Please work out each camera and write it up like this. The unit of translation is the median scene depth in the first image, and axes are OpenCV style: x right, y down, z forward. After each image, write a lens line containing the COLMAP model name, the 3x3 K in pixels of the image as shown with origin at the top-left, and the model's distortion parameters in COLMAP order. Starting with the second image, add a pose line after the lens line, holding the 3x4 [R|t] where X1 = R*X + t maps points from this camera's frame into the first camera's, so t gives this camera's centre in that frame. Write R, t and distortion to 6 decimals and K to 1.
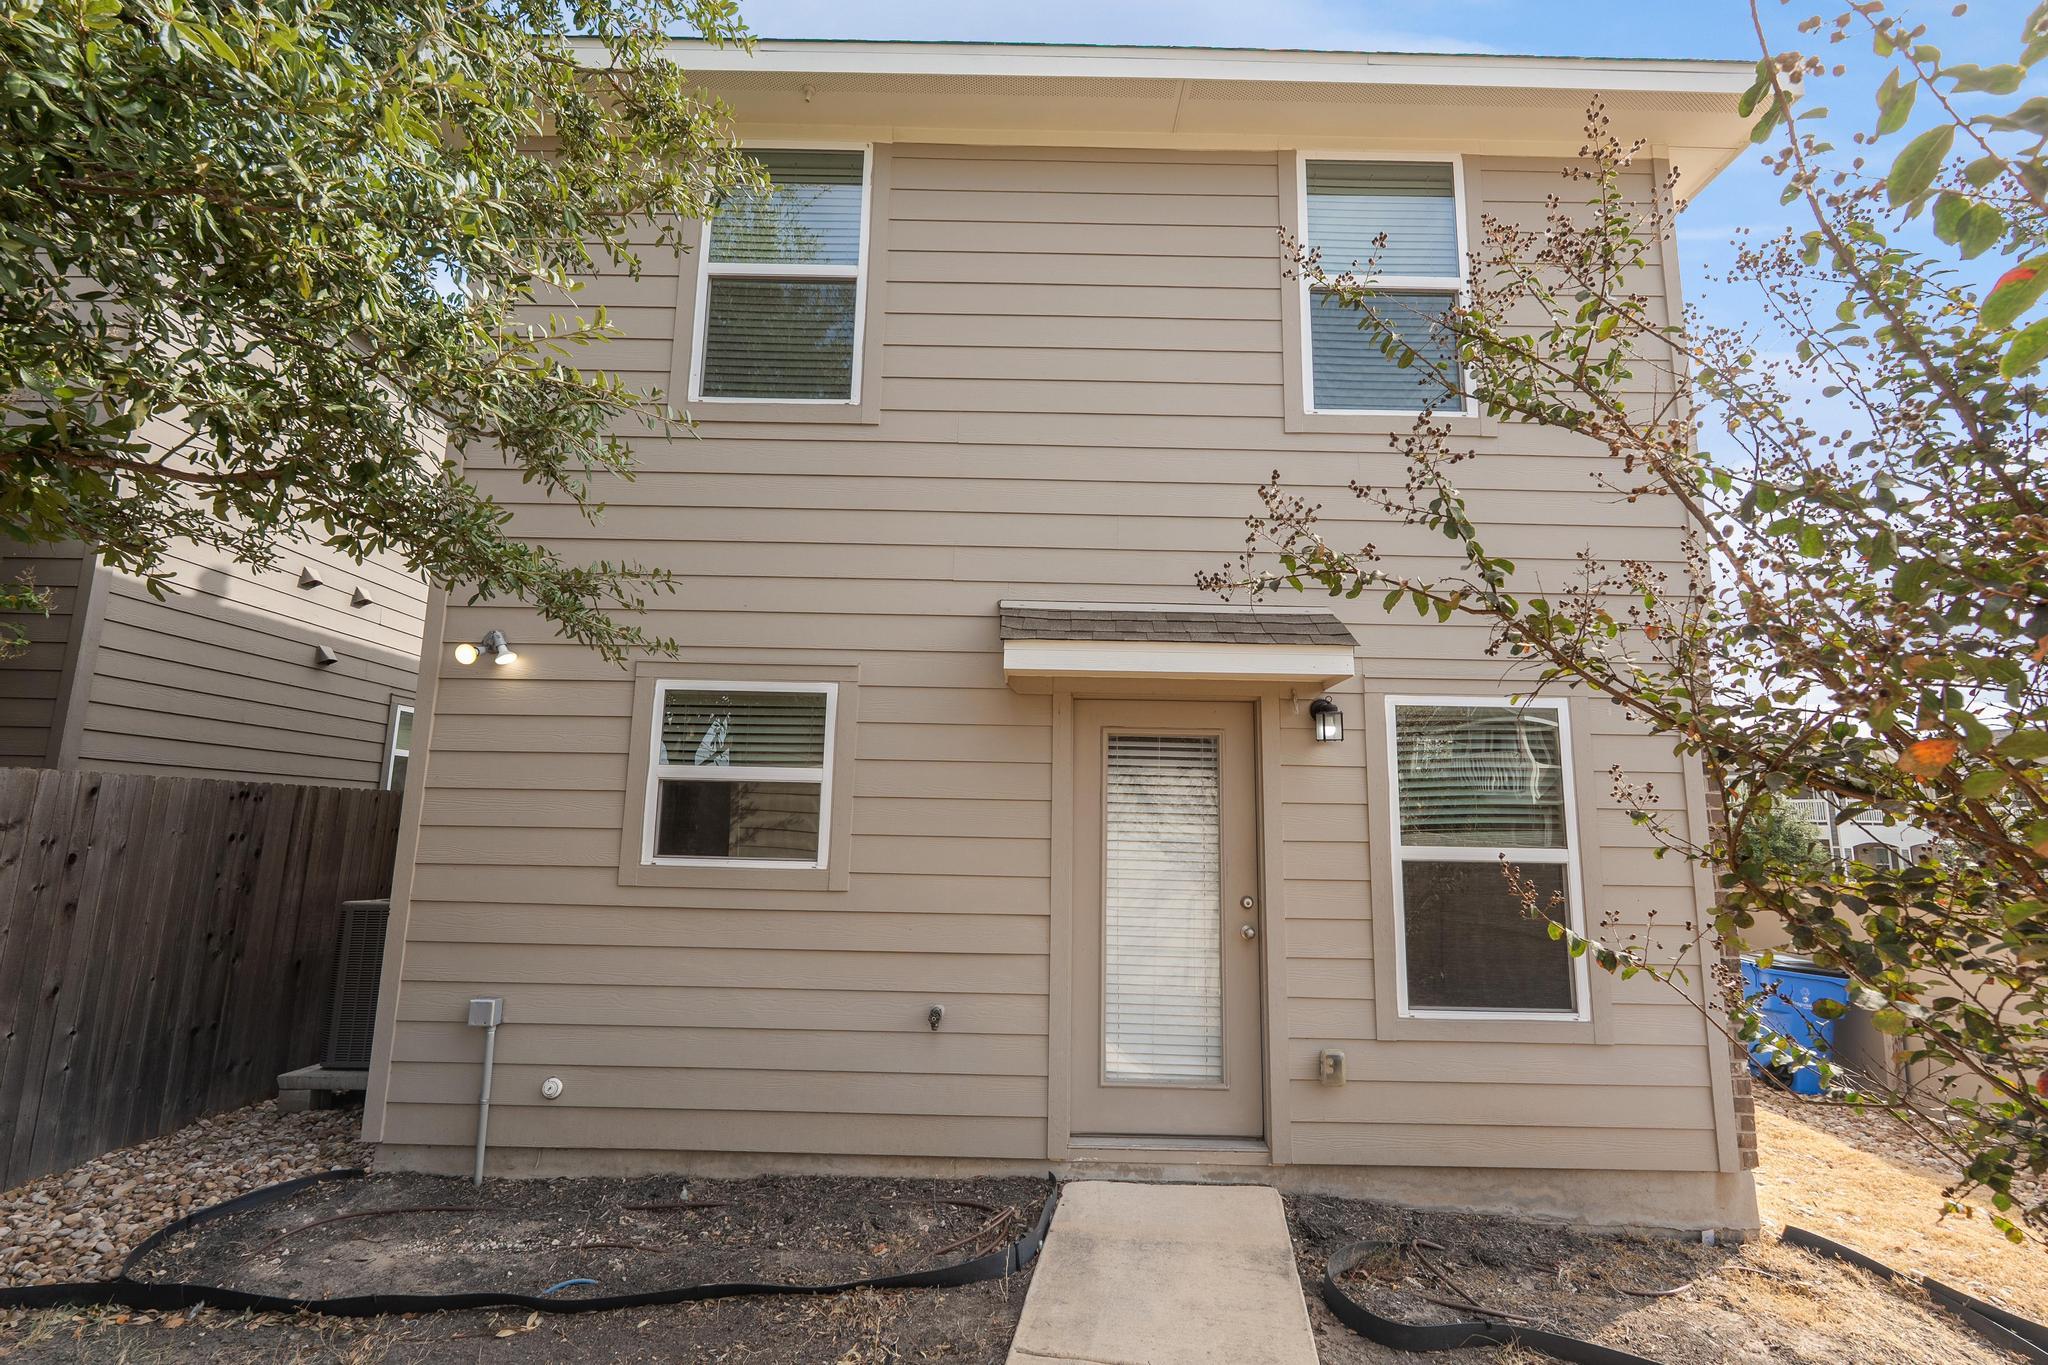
lens RADIAL K [[903.5, 0, 1023.4], [0, 903.5, 685.4], [0, 0, 1]] dist [-0.002638, -0.001209]
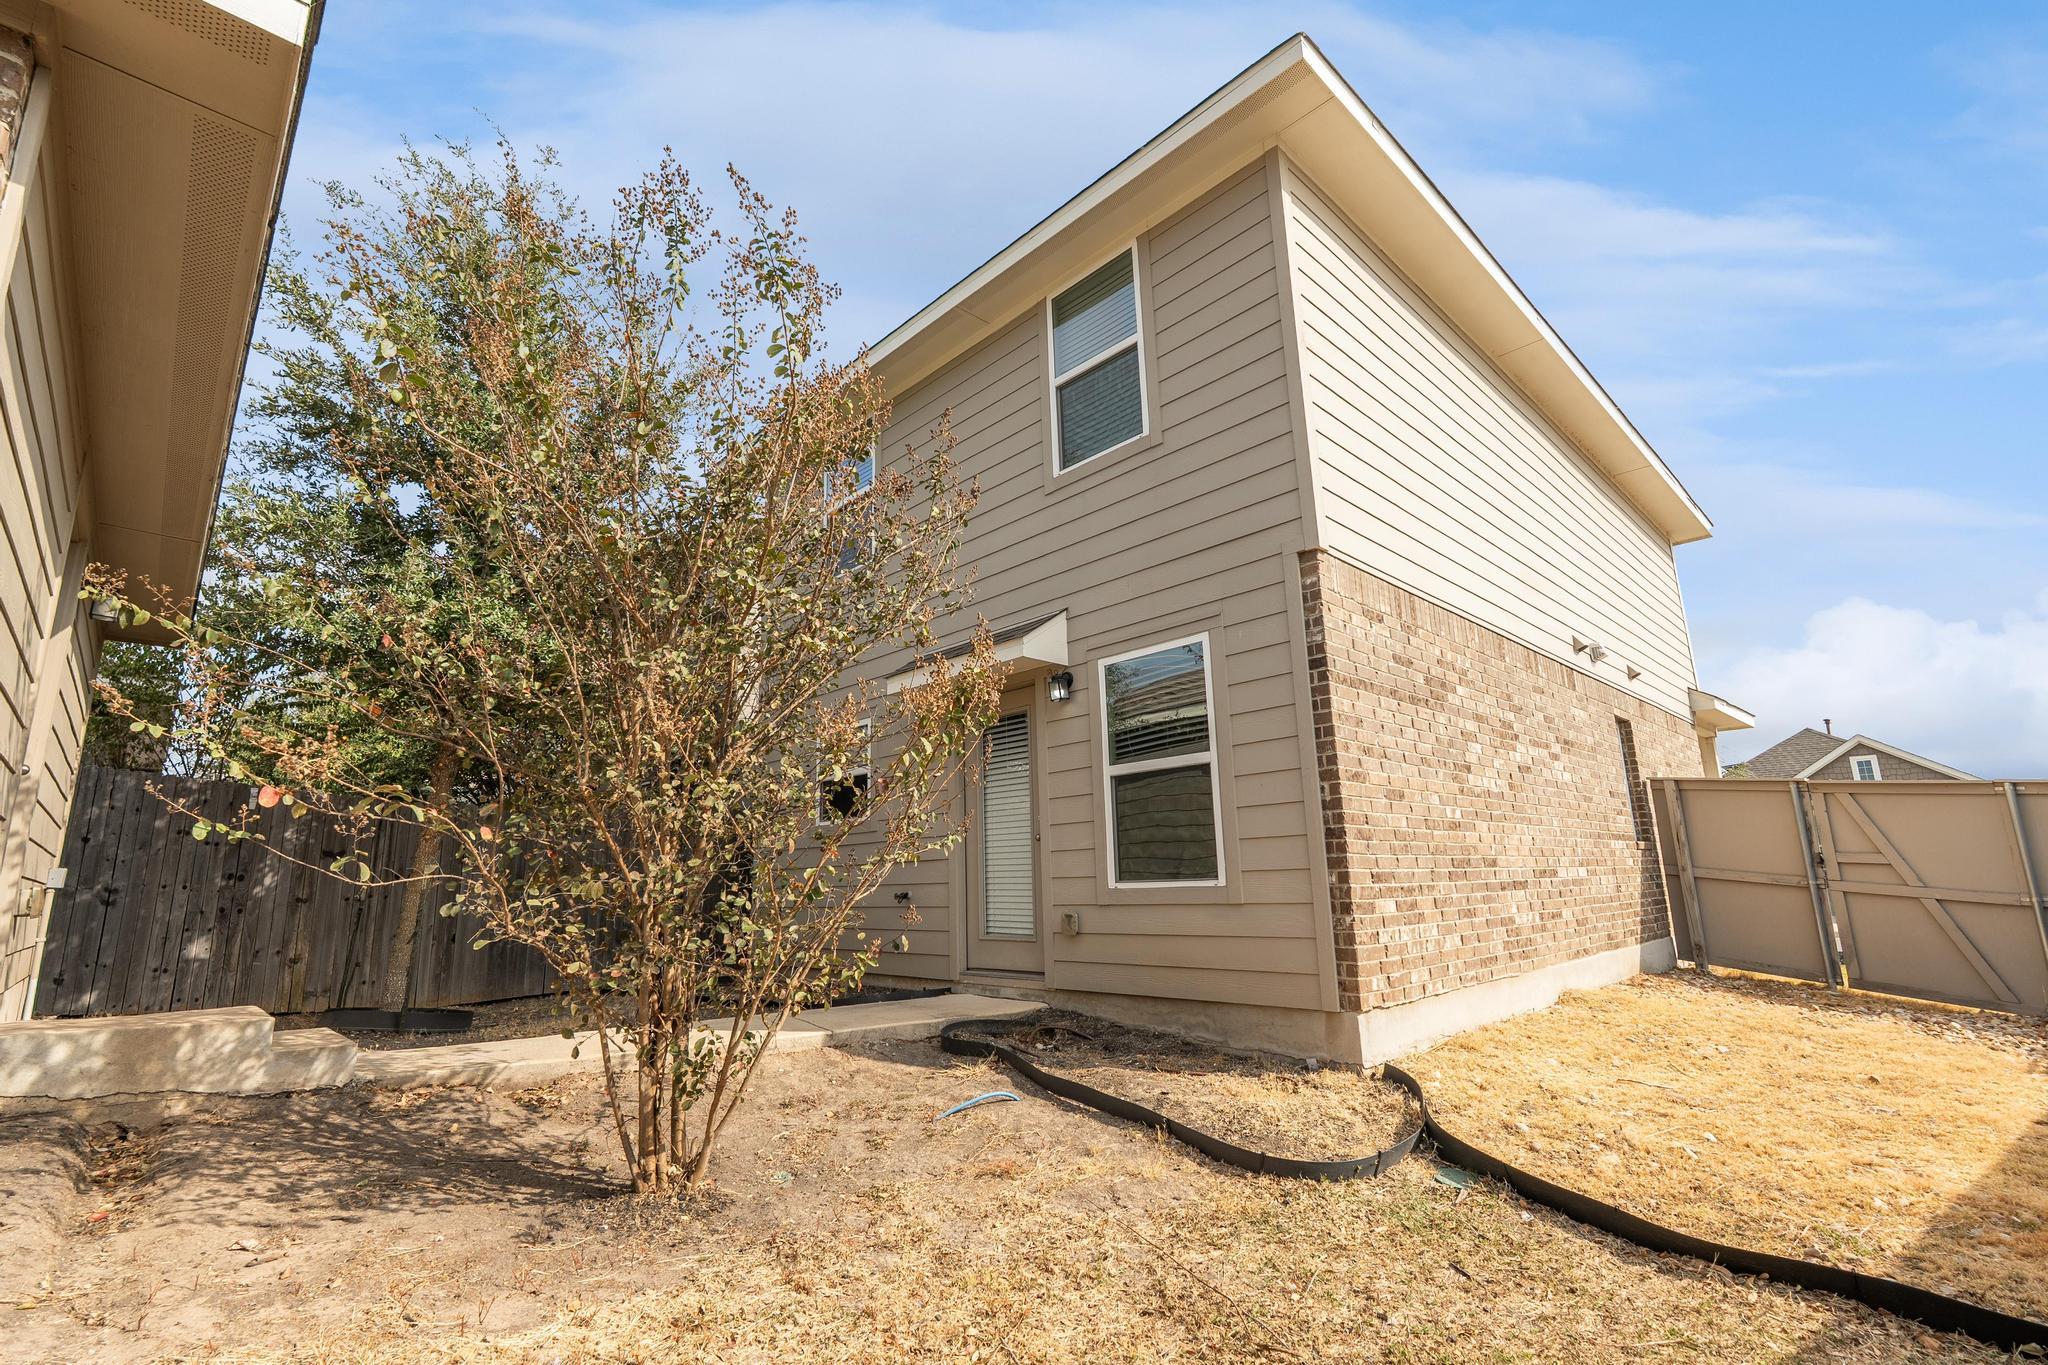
lens RADIAL K [[903.5, 0, 1023.4], [0, 903.5, 685.4], [0, 0, 1]] dist [-0.002638, -0.001209]
pose [[0.691885, -0.194716, -0.695256, 1.352316], [0.157779, 0.980450, -0.117574, 0.204677], [0.704557, -0.028349, 0.709081, -0.068382]]
